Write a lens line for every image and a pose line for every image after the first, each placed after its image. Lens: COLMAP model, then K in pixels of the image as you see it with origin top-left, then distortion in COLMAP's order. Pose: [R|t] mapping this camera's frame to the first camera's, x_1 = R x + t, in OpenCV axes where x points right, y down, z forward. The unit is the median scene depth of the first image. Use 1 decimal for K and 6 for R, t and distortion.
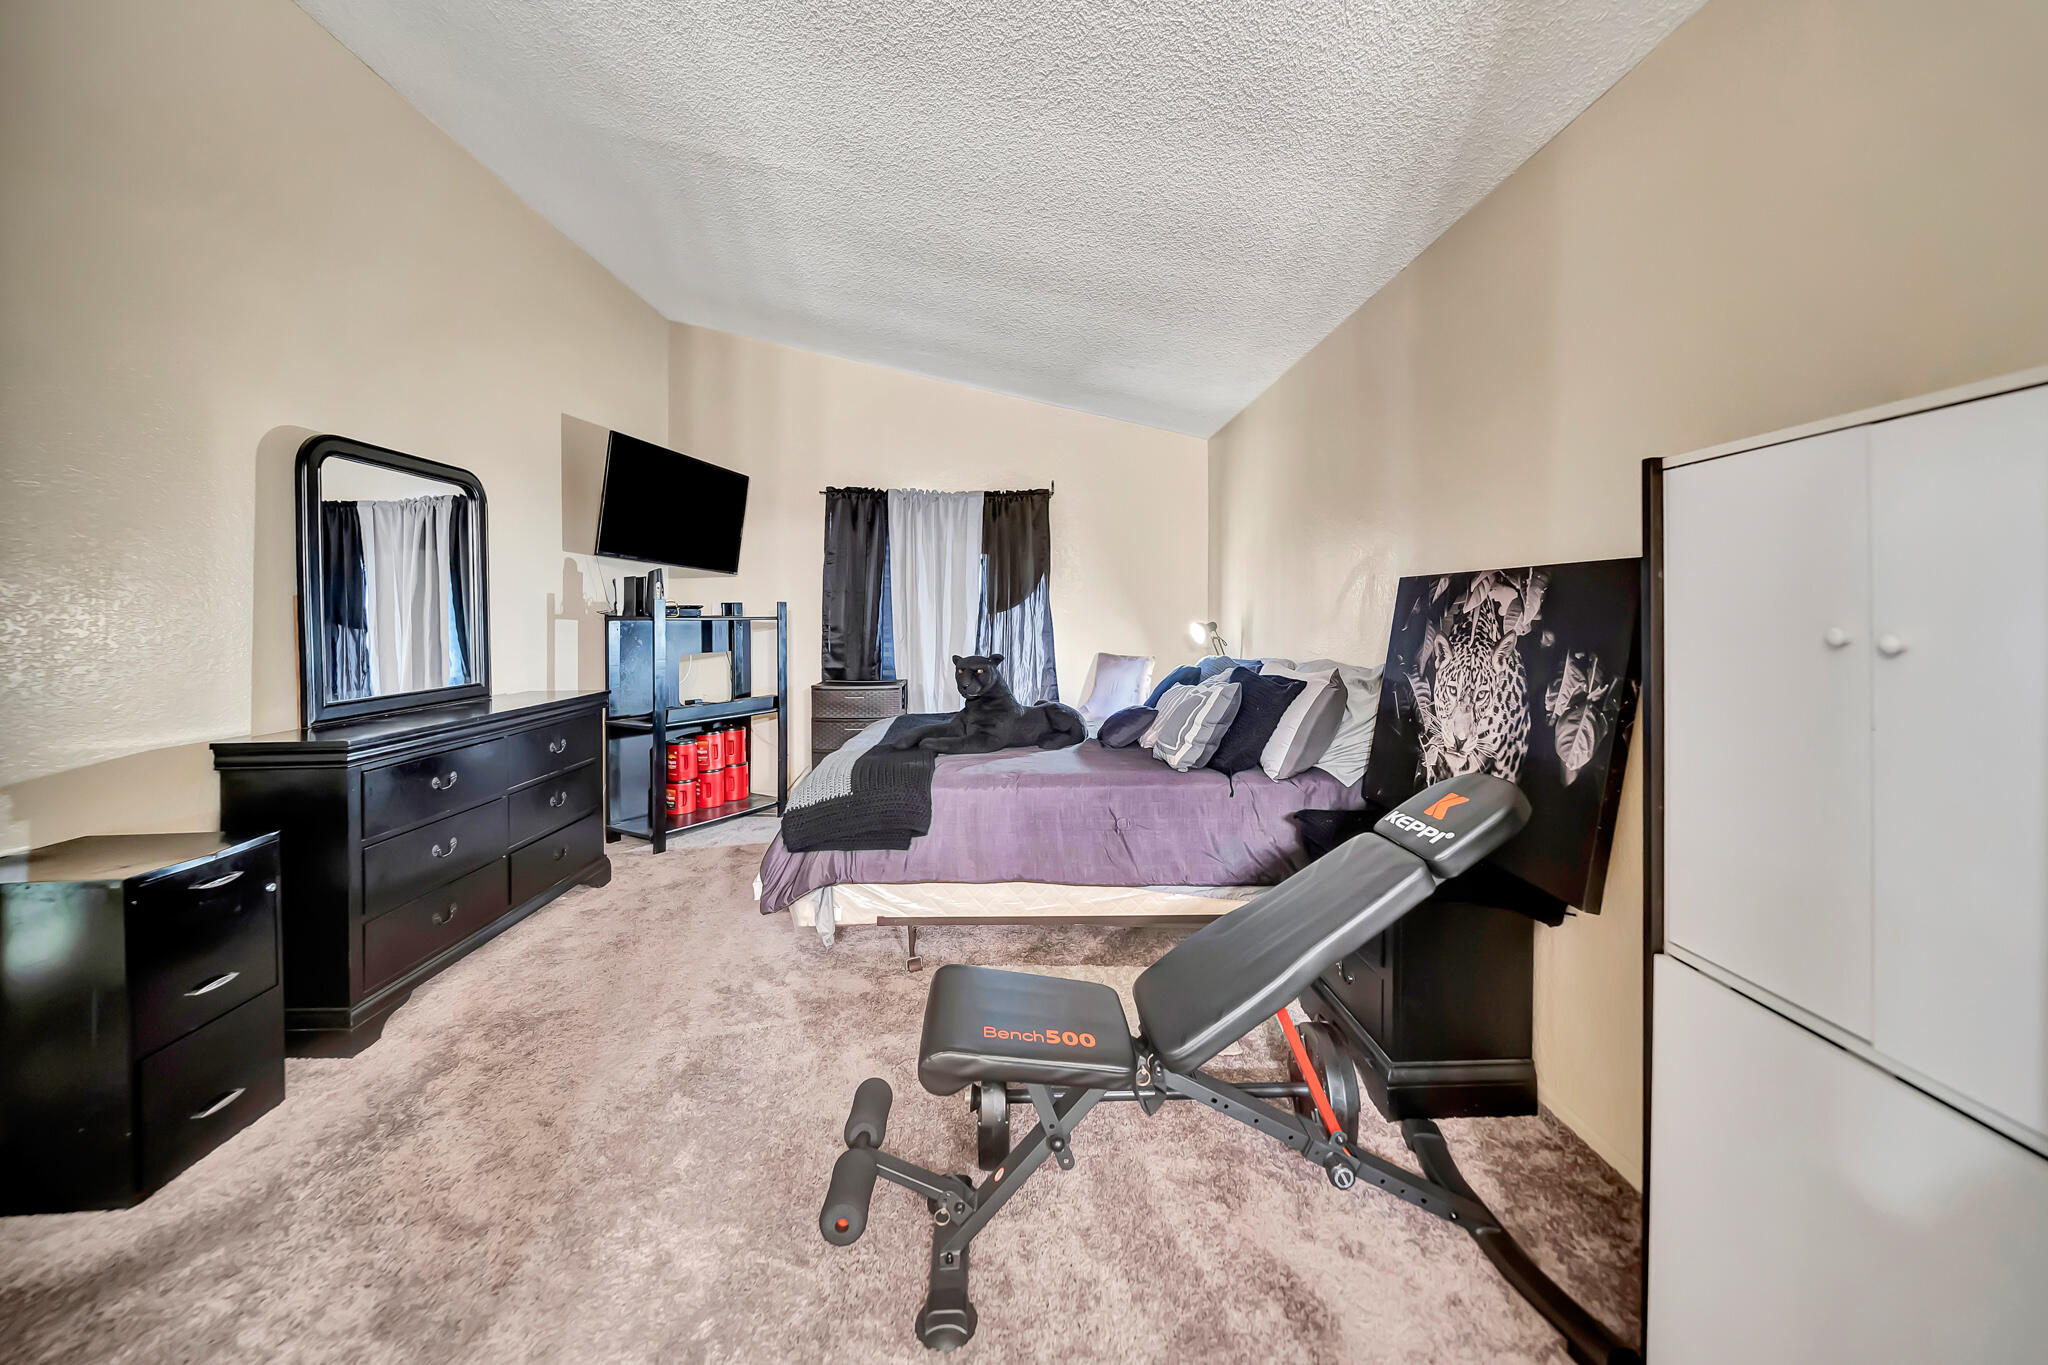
lens RADIAL K [[734.1, 0, 1026.4], [0, 734.1, 631.1], [0, 0, 1]] dist [-0.000479, -0.000007]
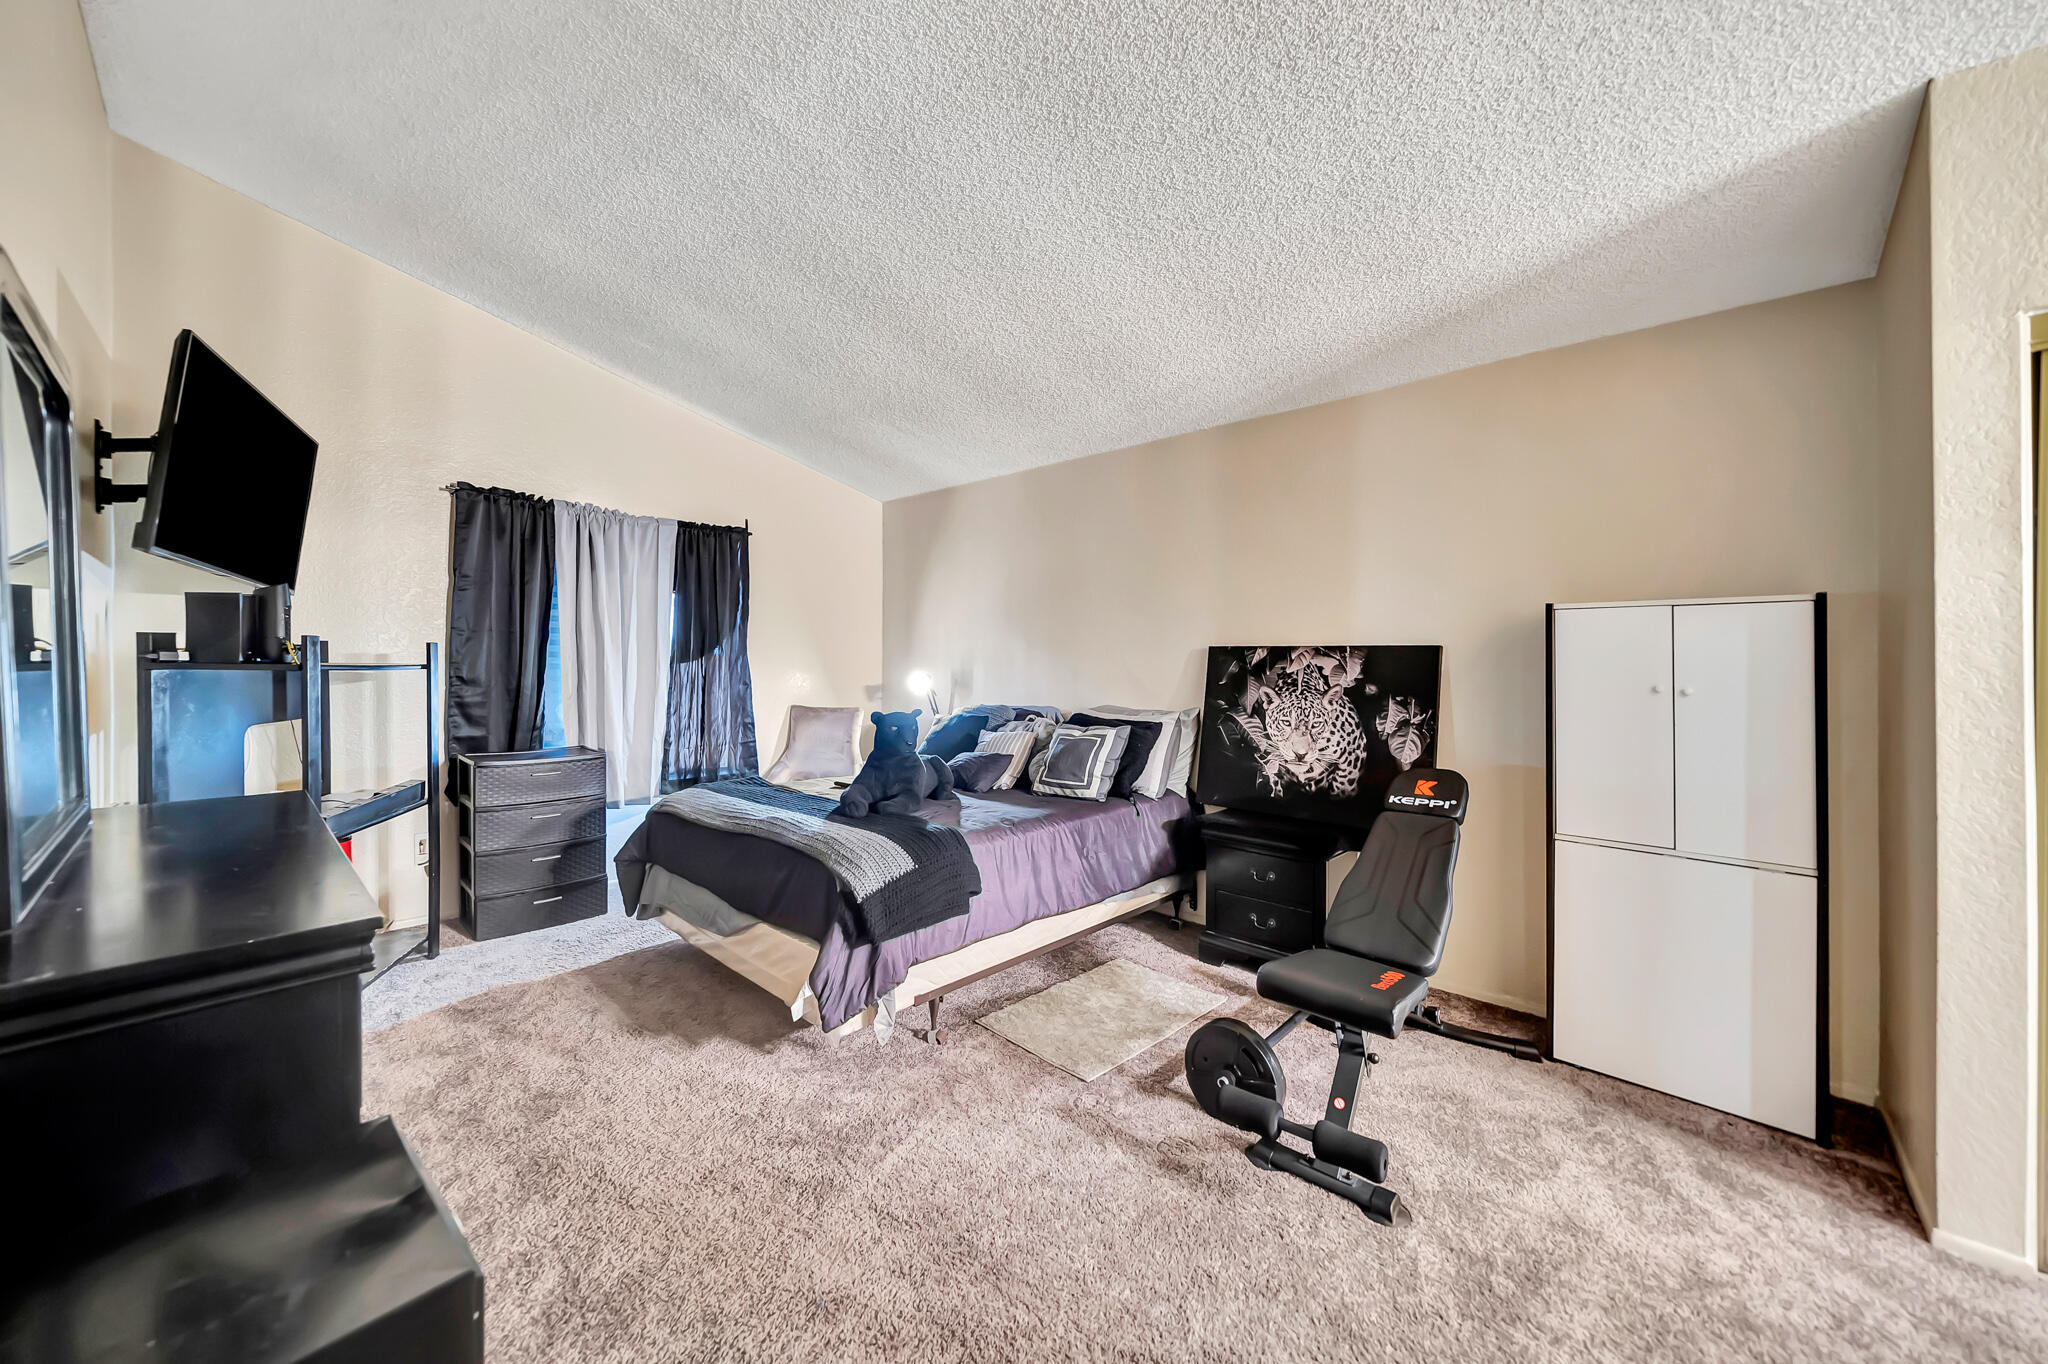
lens RADIAL K [[722.9, 0, 1016.3], [0, 722.9, 672.5], [0, 0, 1]] dist [-0.003397, -0.000129]
pose [[0.721089, 0.005284, 0.692822, -0.847030], [0.001353, 0.999958, -0.009036, -0.011359], [-0.692841, 0.007453, 0.721052, 0.288109]]
